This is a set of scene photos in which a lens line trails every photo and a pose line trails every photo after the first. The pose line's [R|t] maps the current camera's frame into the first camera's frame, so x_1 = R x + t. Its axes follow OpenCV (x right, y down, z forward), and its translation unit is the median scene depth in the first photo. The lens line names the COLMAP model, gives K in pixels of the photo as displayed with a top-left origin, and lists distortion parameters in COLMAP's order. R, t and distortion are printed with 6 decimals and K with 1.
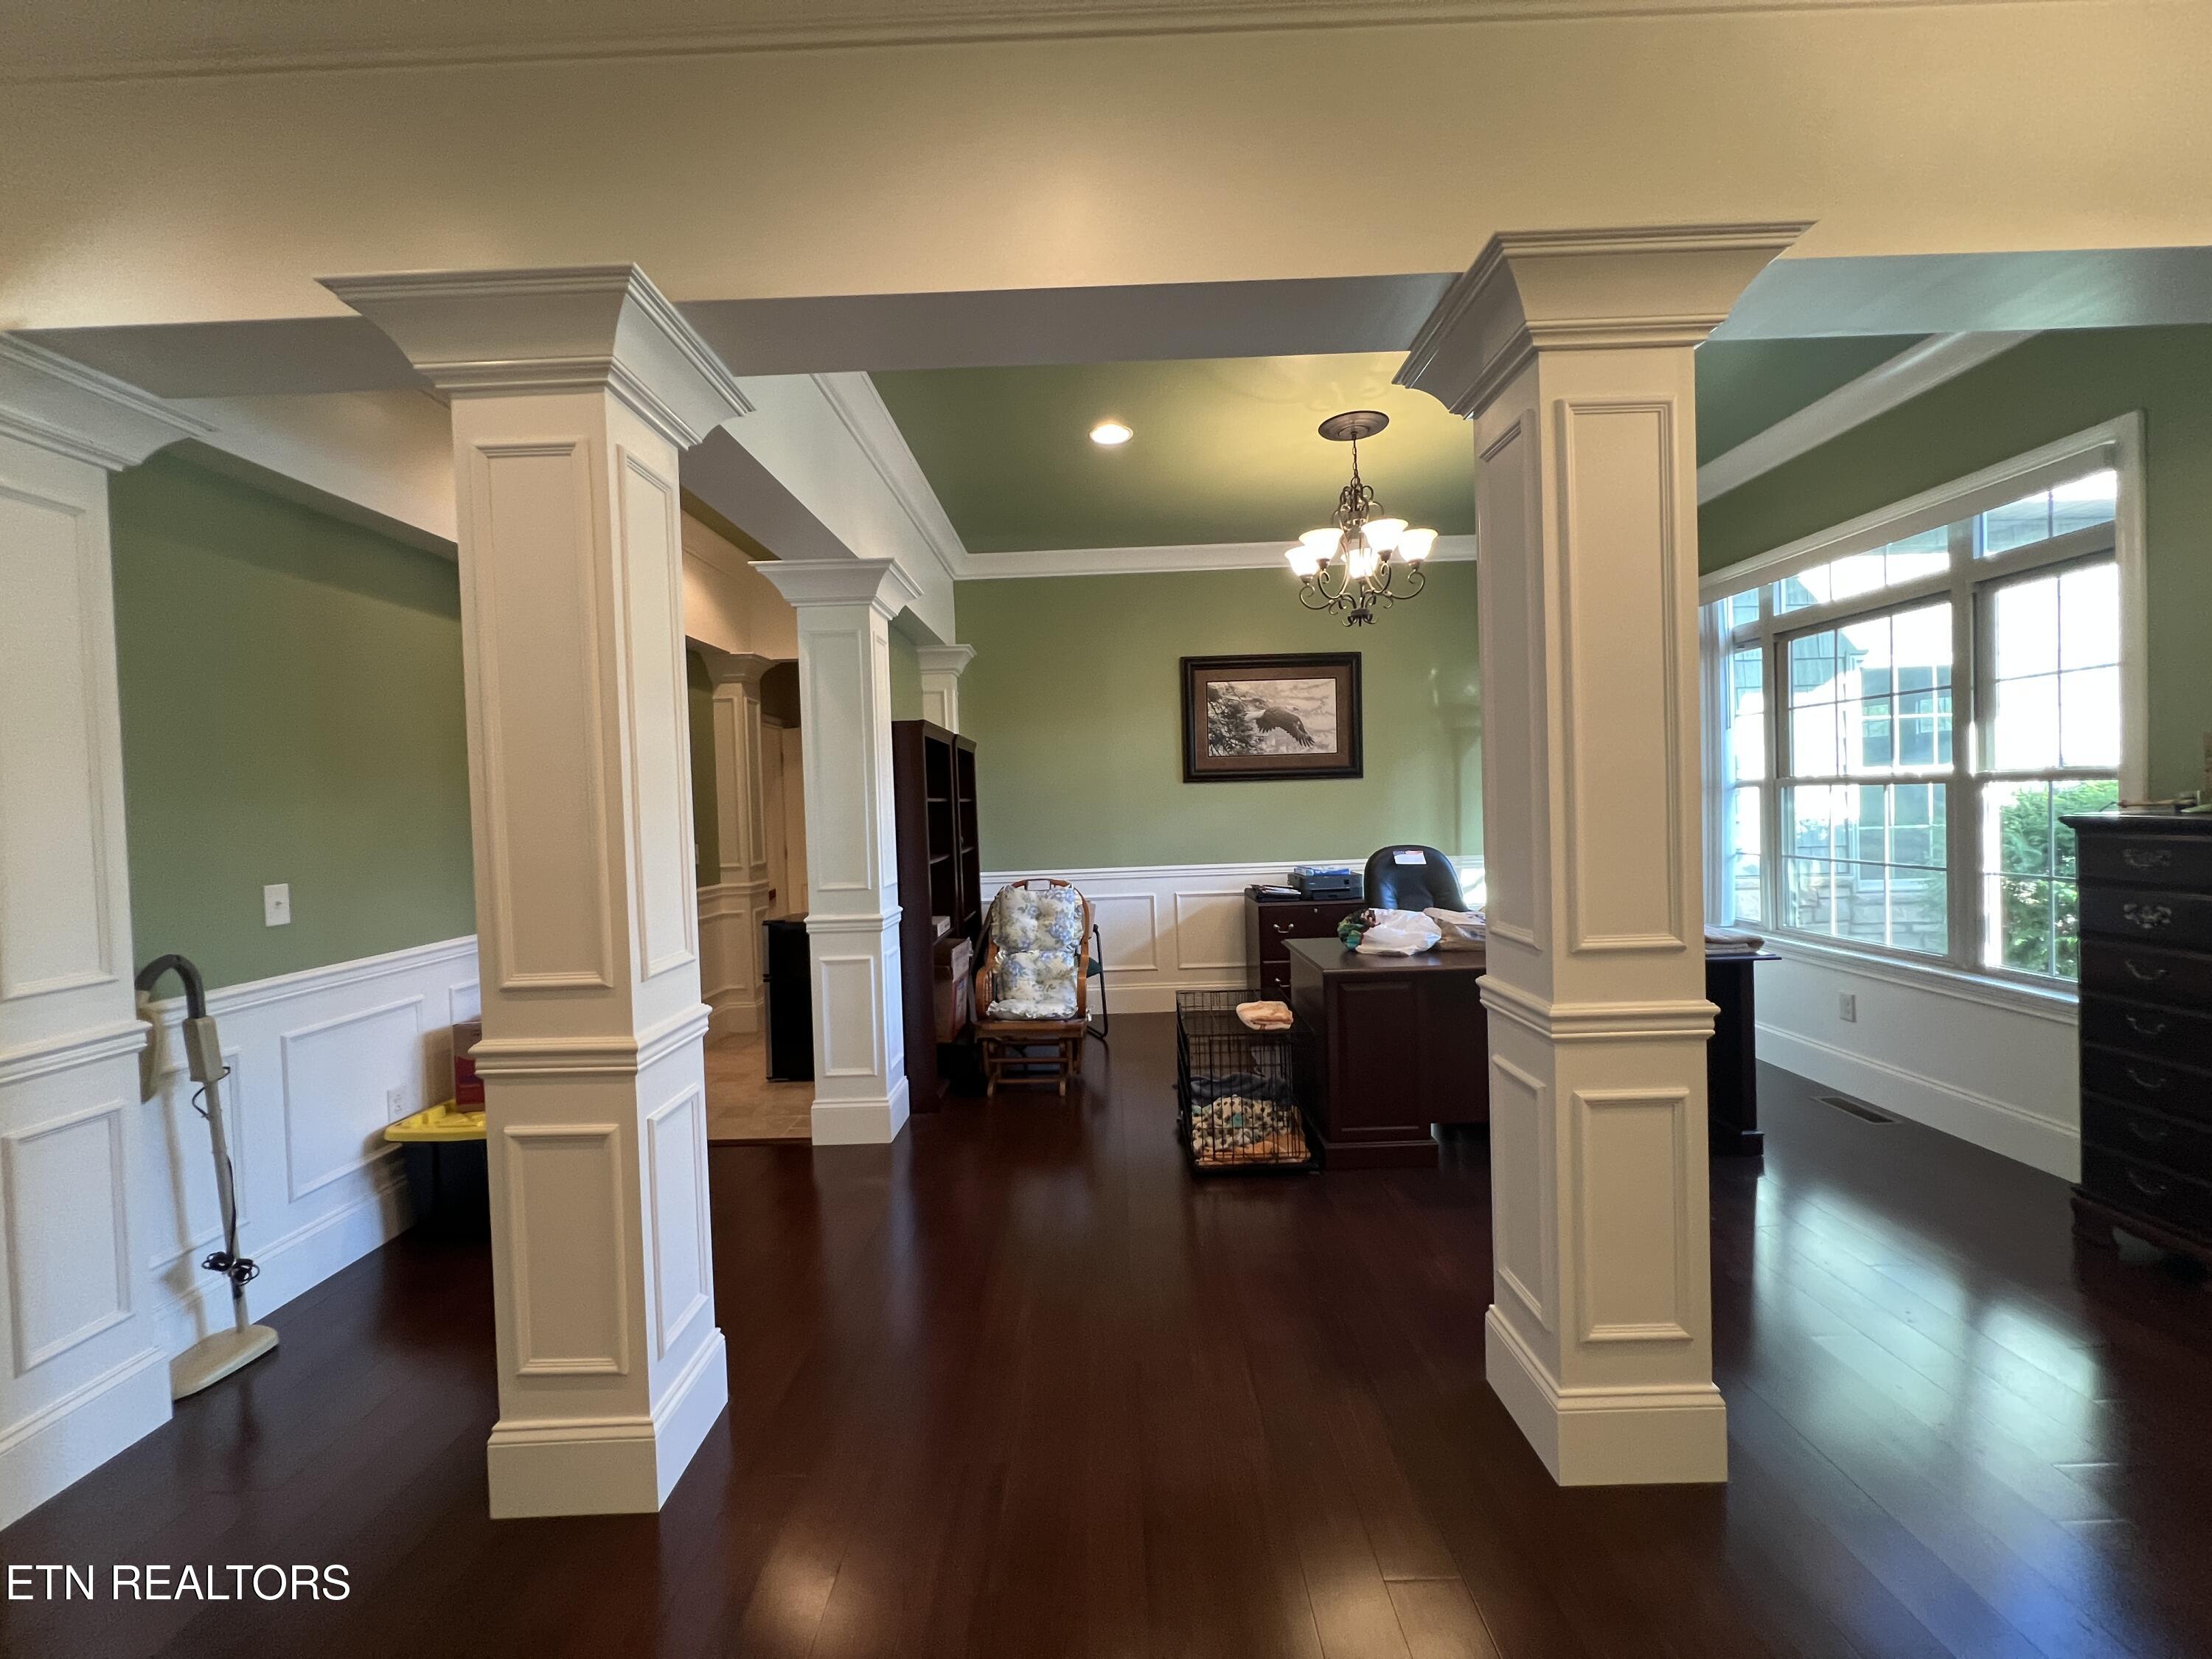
lens RADIAL K [[884.1, 0, 1100.3], [0, 884.1, 821.9], [0, 0, 1]] dist [-0.001450, 0.000003]
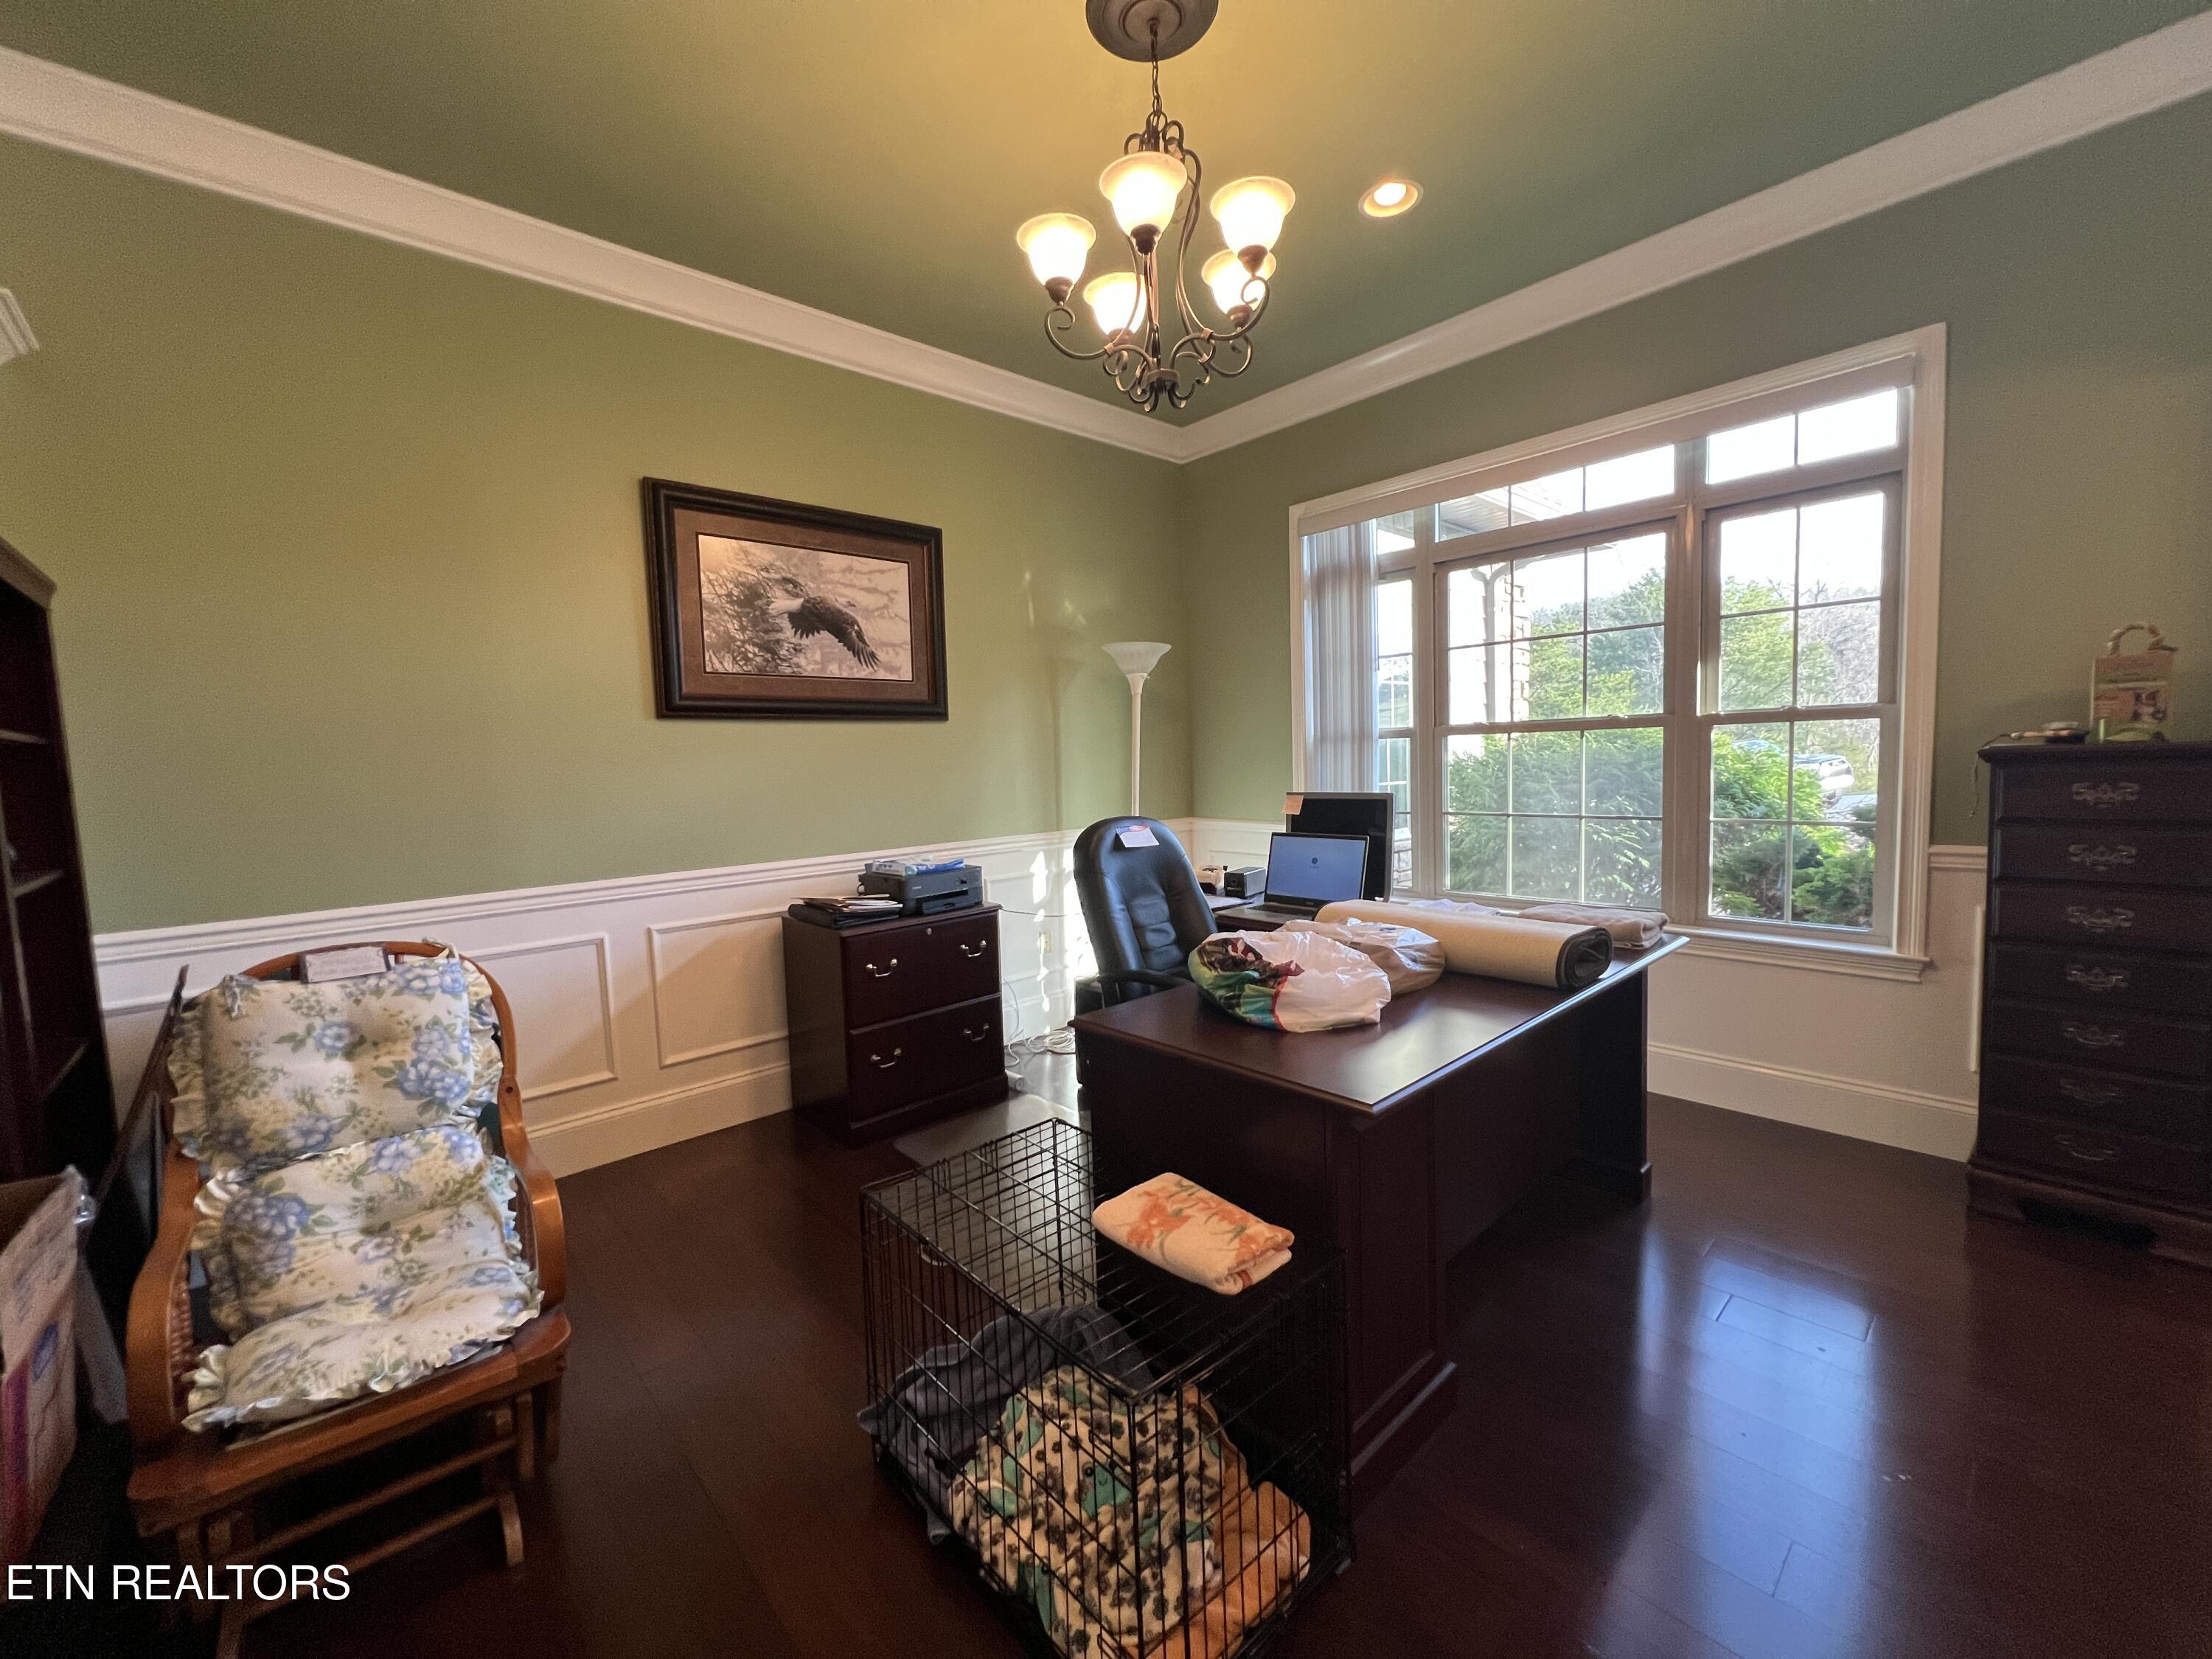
lens RADIAL K [[884.1, 0, 1100.3], [0, 884.1, 821.9], [0, 0, 1]] dist [-0.001450, 0.000003]
pose [[0.736476, -0.041215, 0.675207, -0.090525], [0.024821, 0.999116, 0.033914, 0.008169], [-0.676008, -0.008218, 0.736849, 0.548922]]
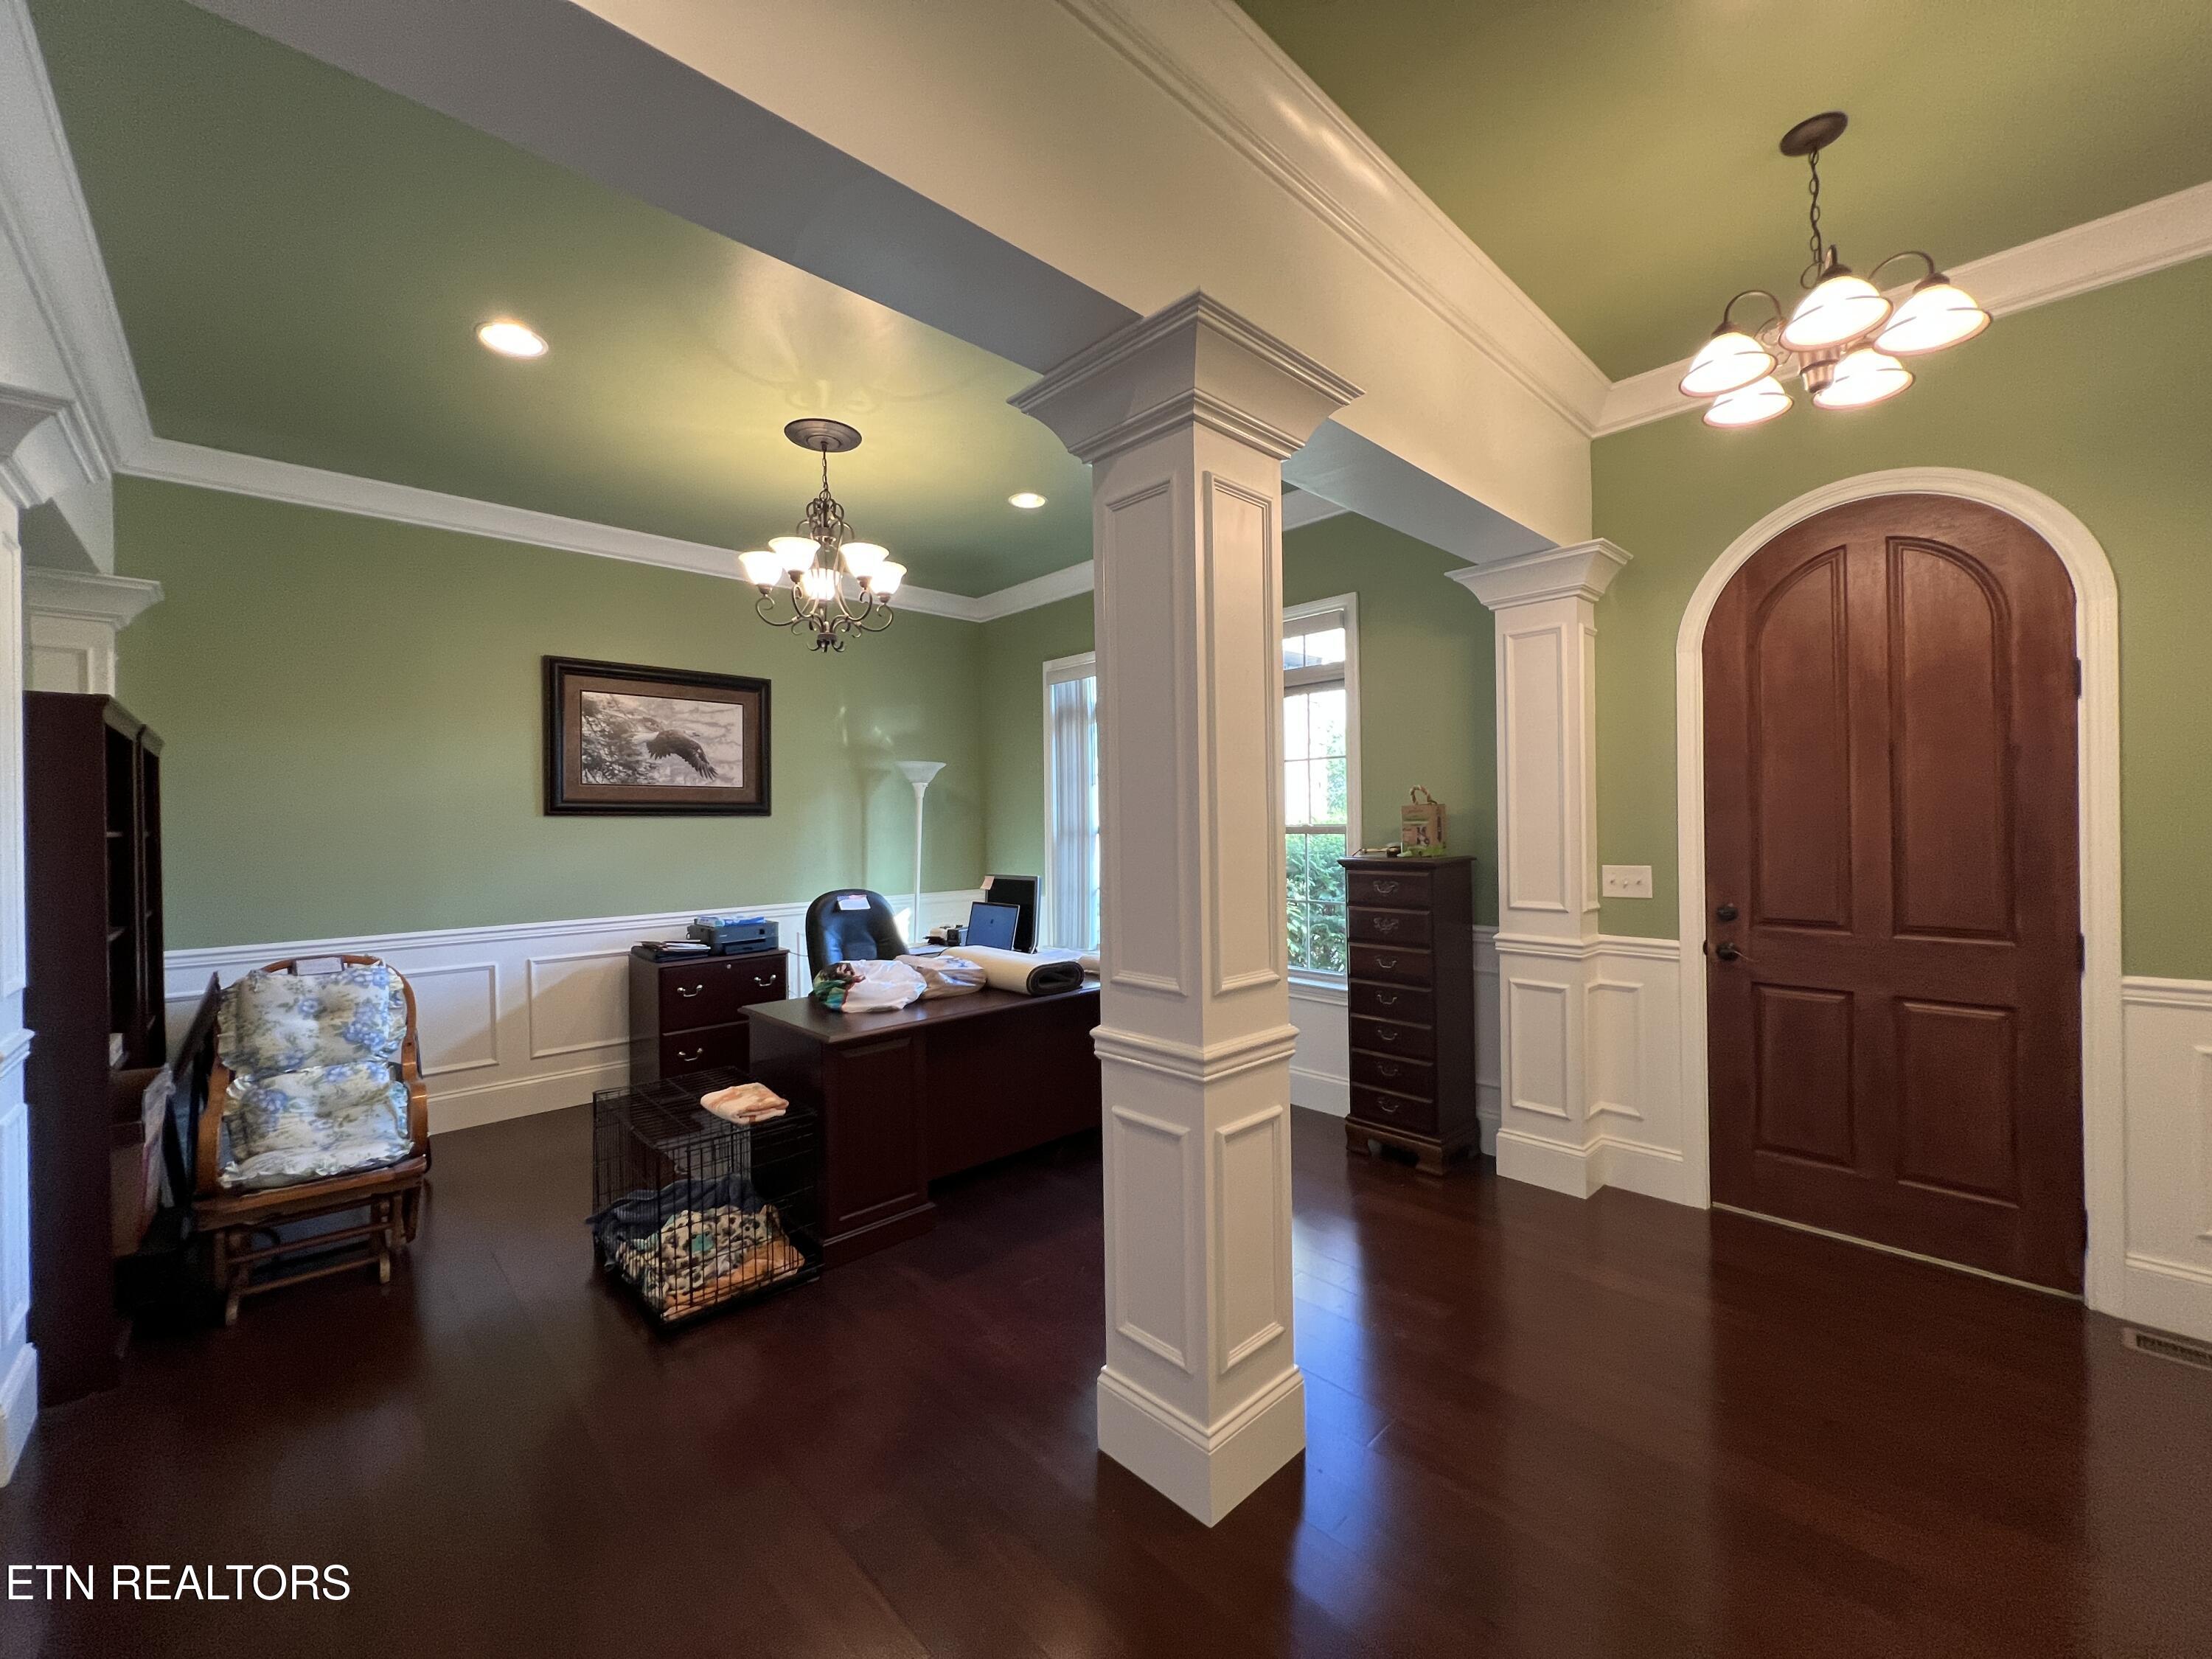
lens RADIAL K [[884.1, 0, 1100.3], [0, 884.1, 821.9], [0, 0, 1]] dist [-0.001450, 0.000003]
pose [[0.723259, 0.024561, 0.690140, -0.113036], [0.005170, 0.999147, -0.040977, -0.005732], [-0.690558, 0.033205, 0.722515, 0.128923]]
